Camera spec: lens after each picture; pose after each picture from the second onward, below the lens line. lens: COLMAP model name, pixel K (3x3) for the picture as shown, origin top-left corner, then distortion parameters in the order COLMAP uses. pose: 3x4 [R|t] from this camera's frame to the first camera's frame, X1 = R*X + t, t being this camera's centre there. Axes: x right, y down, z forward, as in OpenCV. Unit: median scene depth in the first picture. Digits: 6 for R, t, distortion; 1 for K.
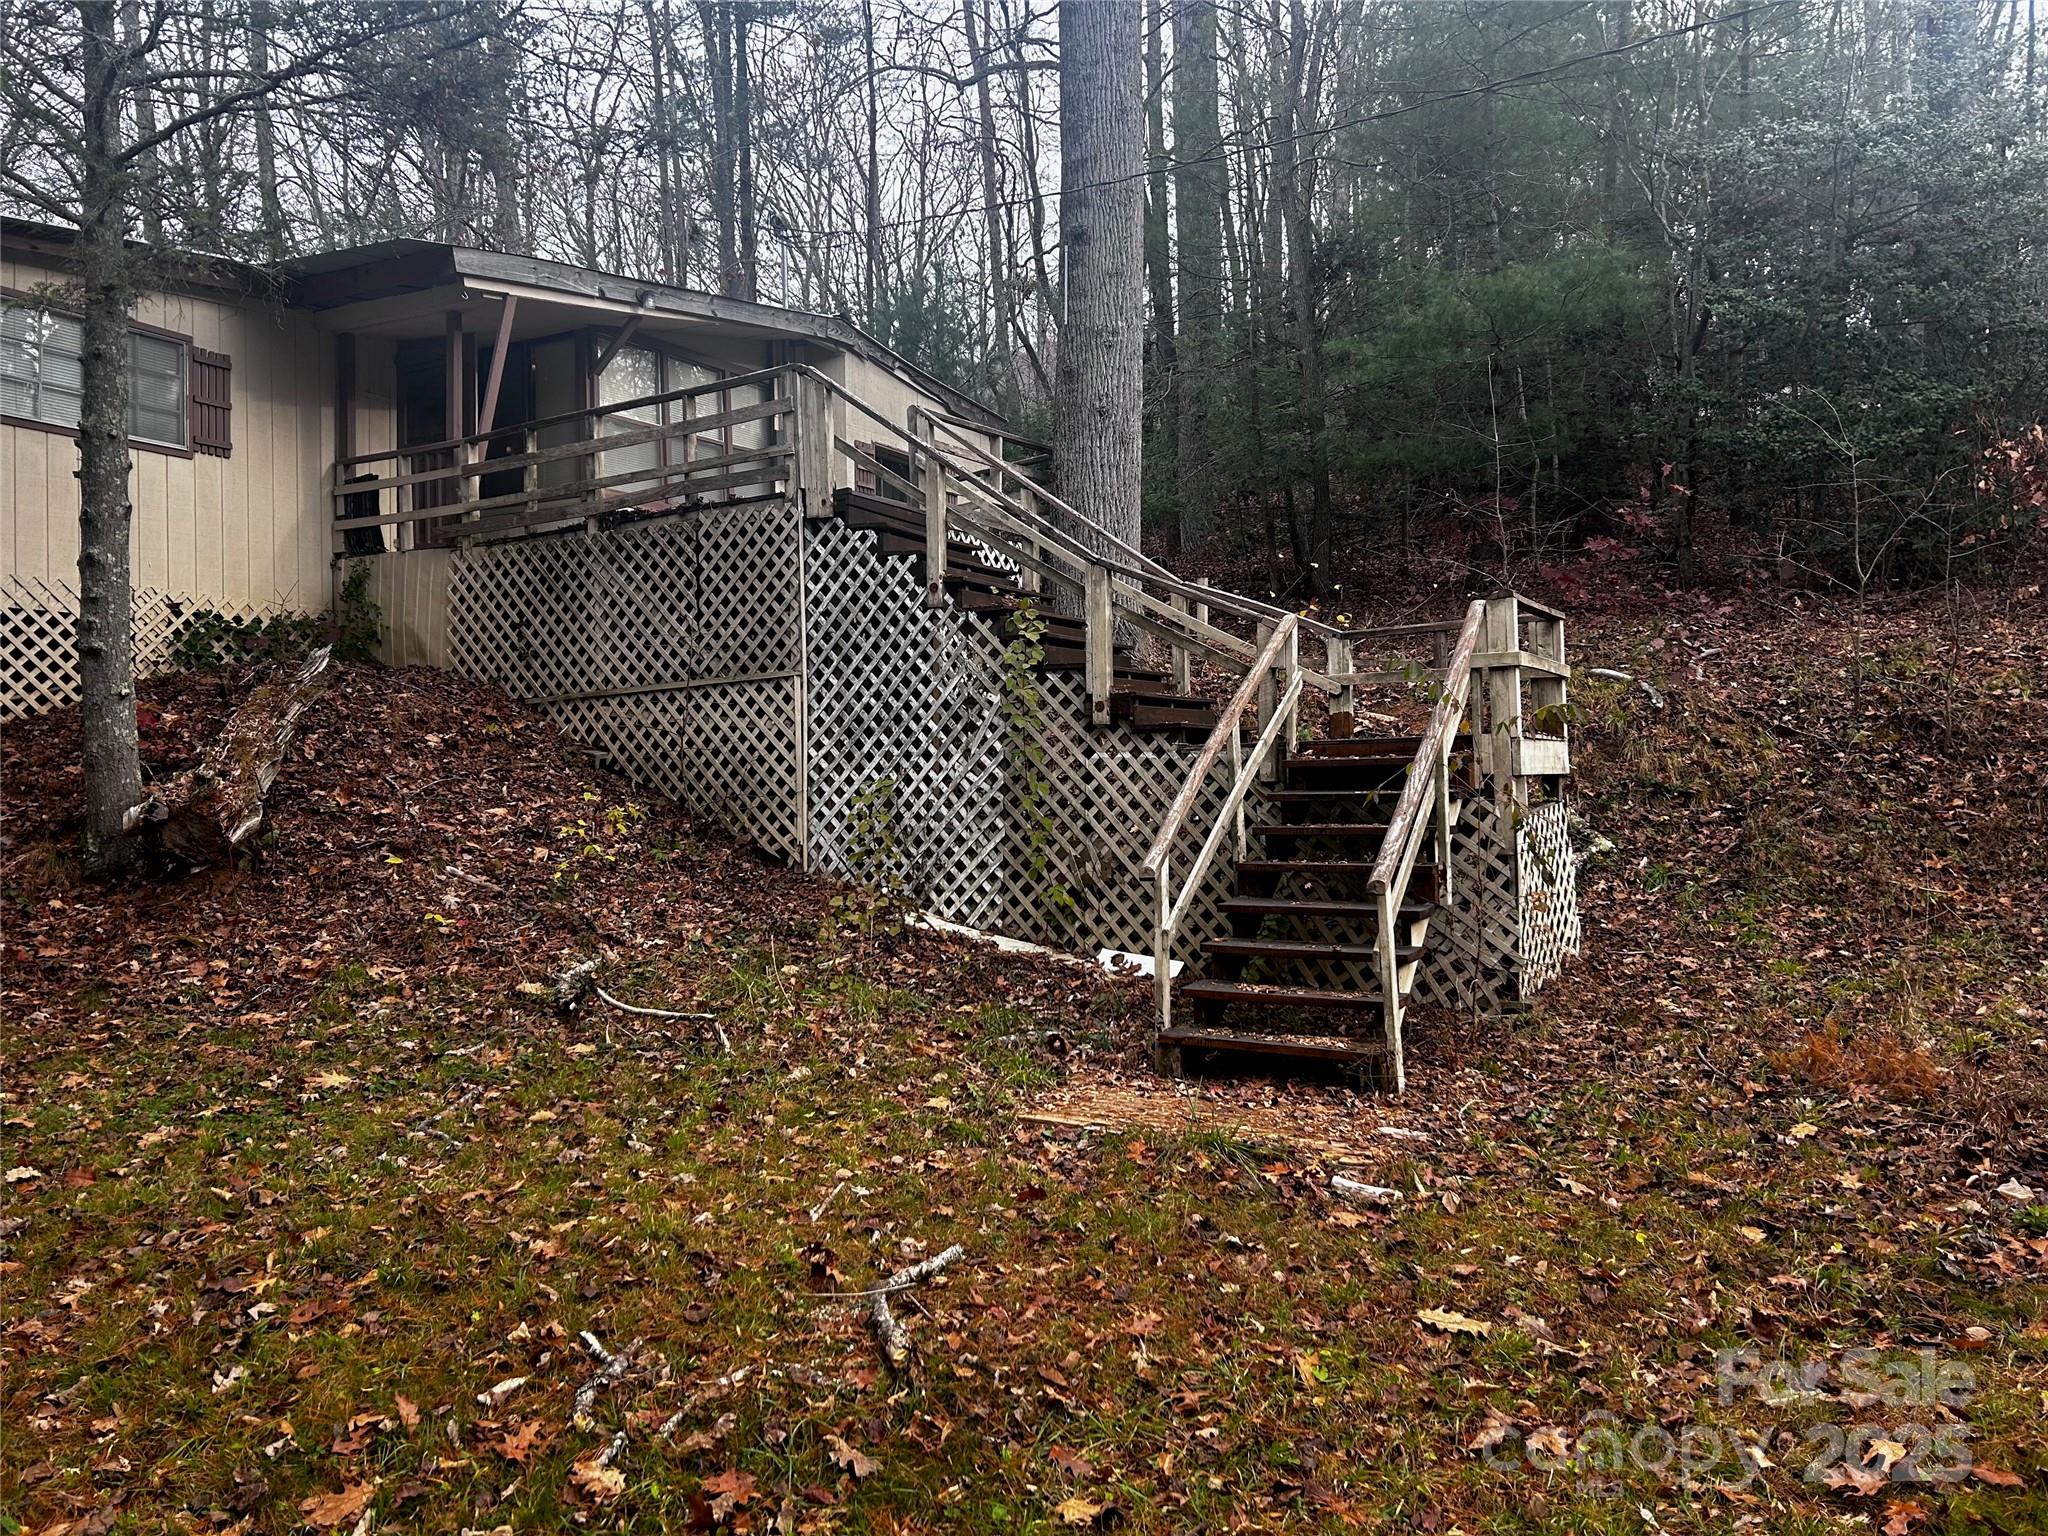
lens RADIAL K [[1517.1, 0, 1030.7], [0, 1517.1, 788.5], [0, 0, 1]] dist [0.032386, -0.068041]
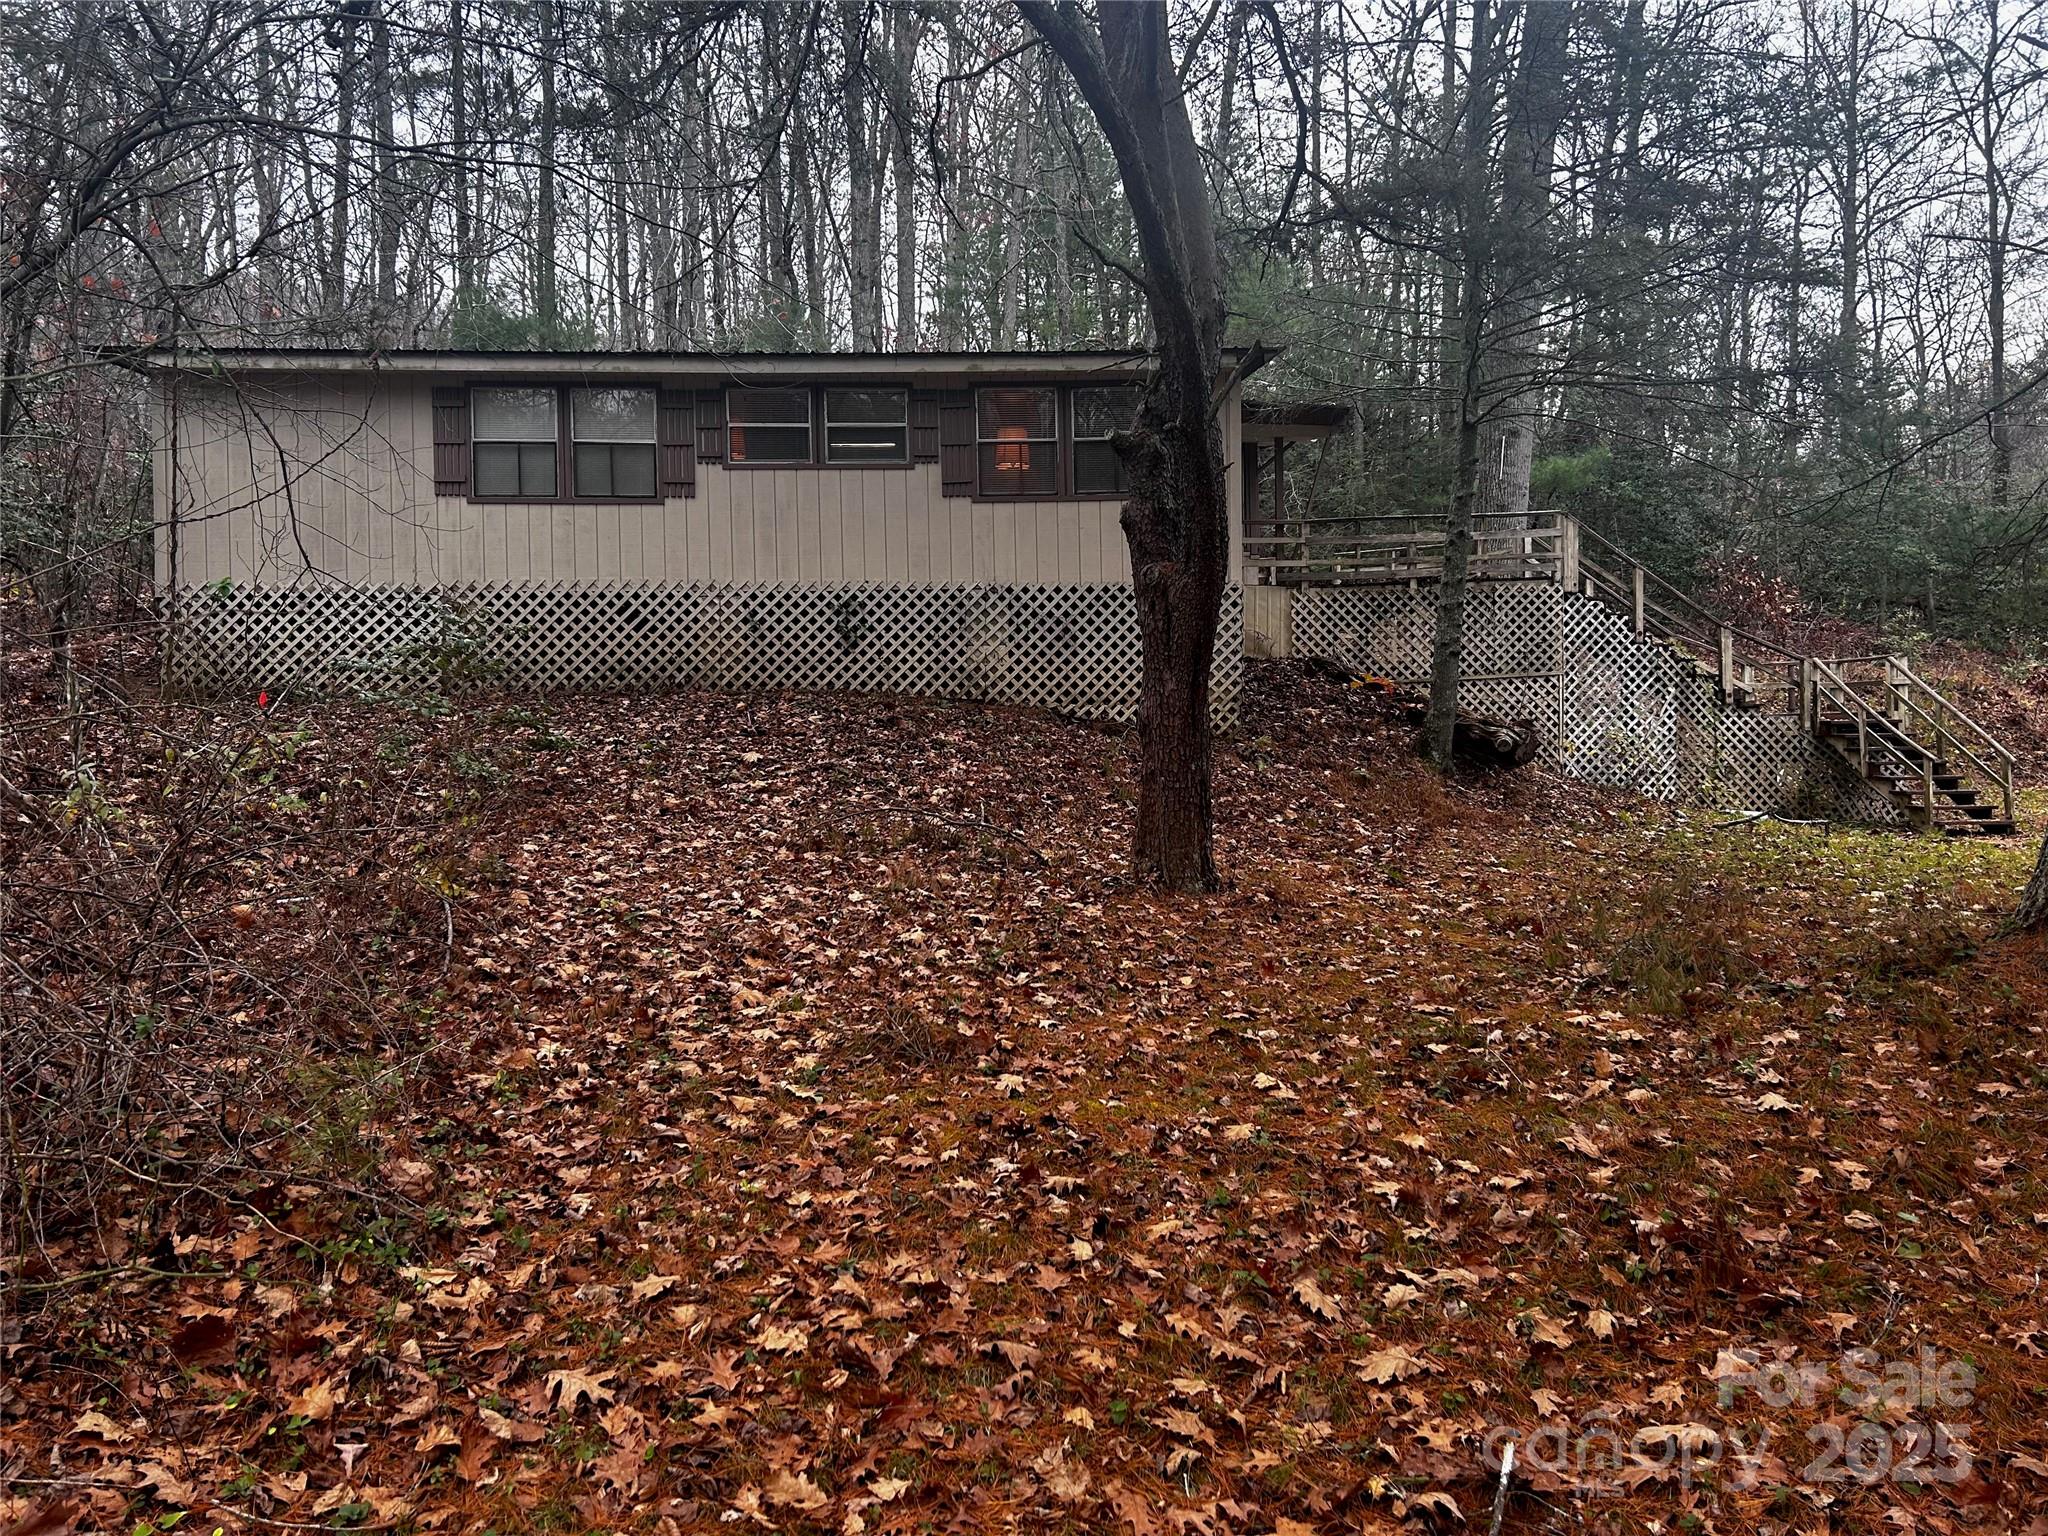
lens RADIAL K [[1517.1, 0, 1023.0], [0, 1517.1, 768.9], [0, 0, 1]] dist [0.032386, -0.068041]
pose [[0.831227, 0.001240, 0.555932, -1.795833], [0.006332, 0.999912, -0.011698, 0.061930], [-0.555897, 0.013244, 0.831146, -0.205074]]
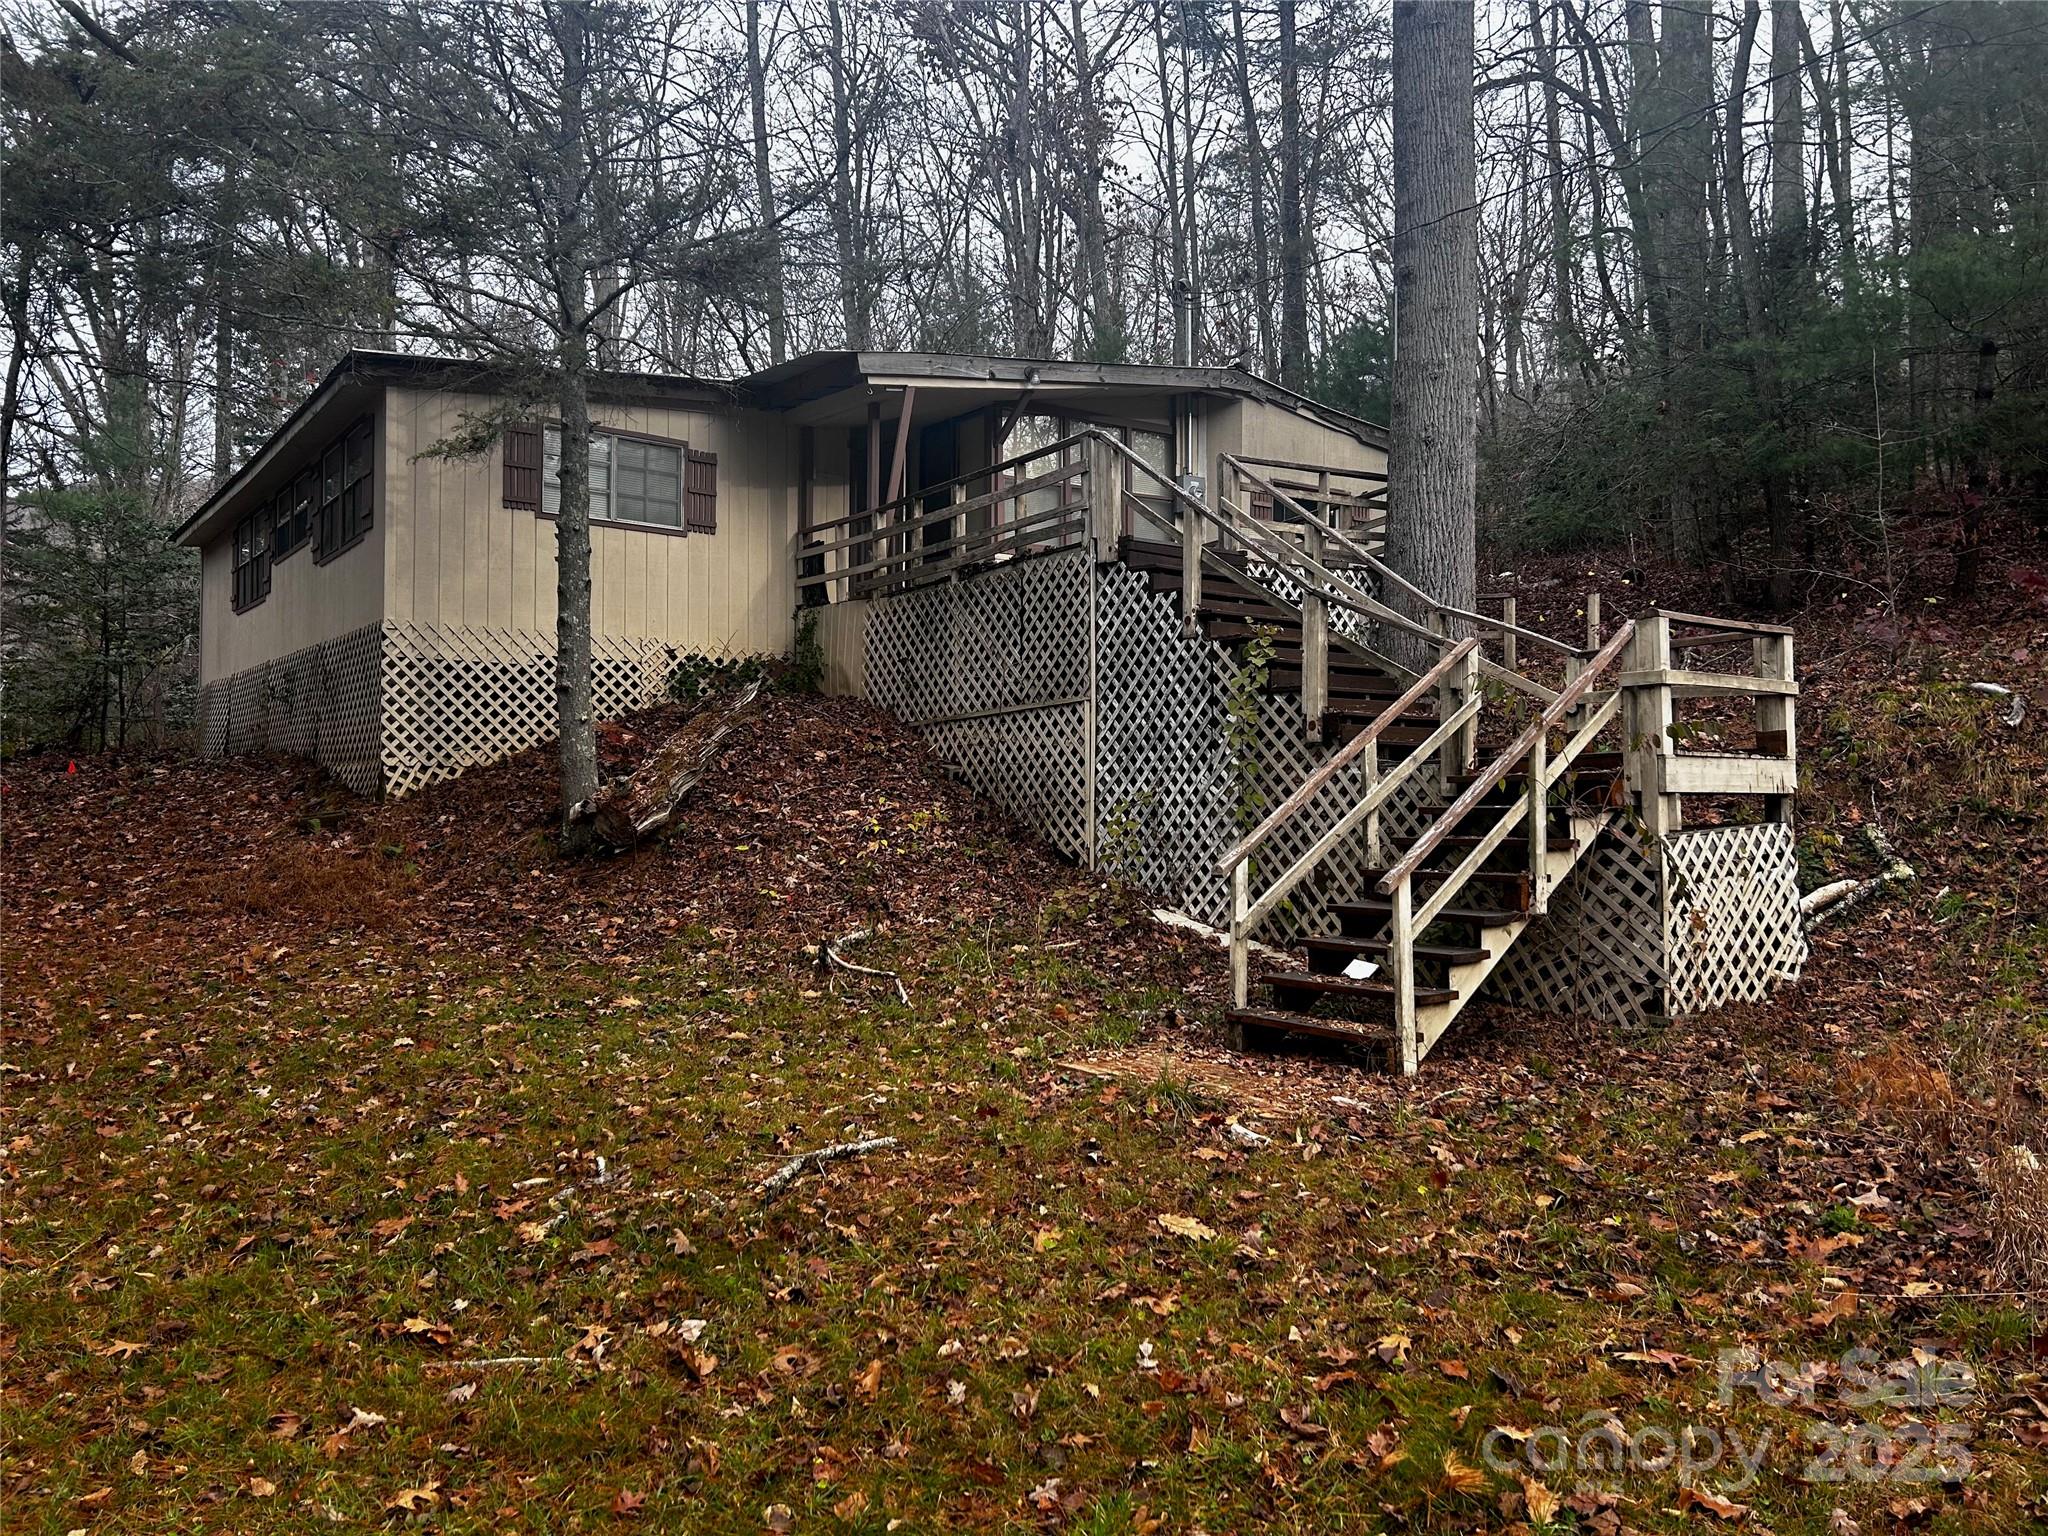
lens RADIAL K [[1517.1, 0, 1027.7], [0, 1517.1, 806.2], [0, 0, 1]] dist [0.032386, -0.068041]
pose [[0.916923, 0.016405, -0.398726, 0.268823], [-0.017744, 0.999843, 0.000333, 0.006303], [0.398669, 0.006770, 0.917070, -0.072168]]
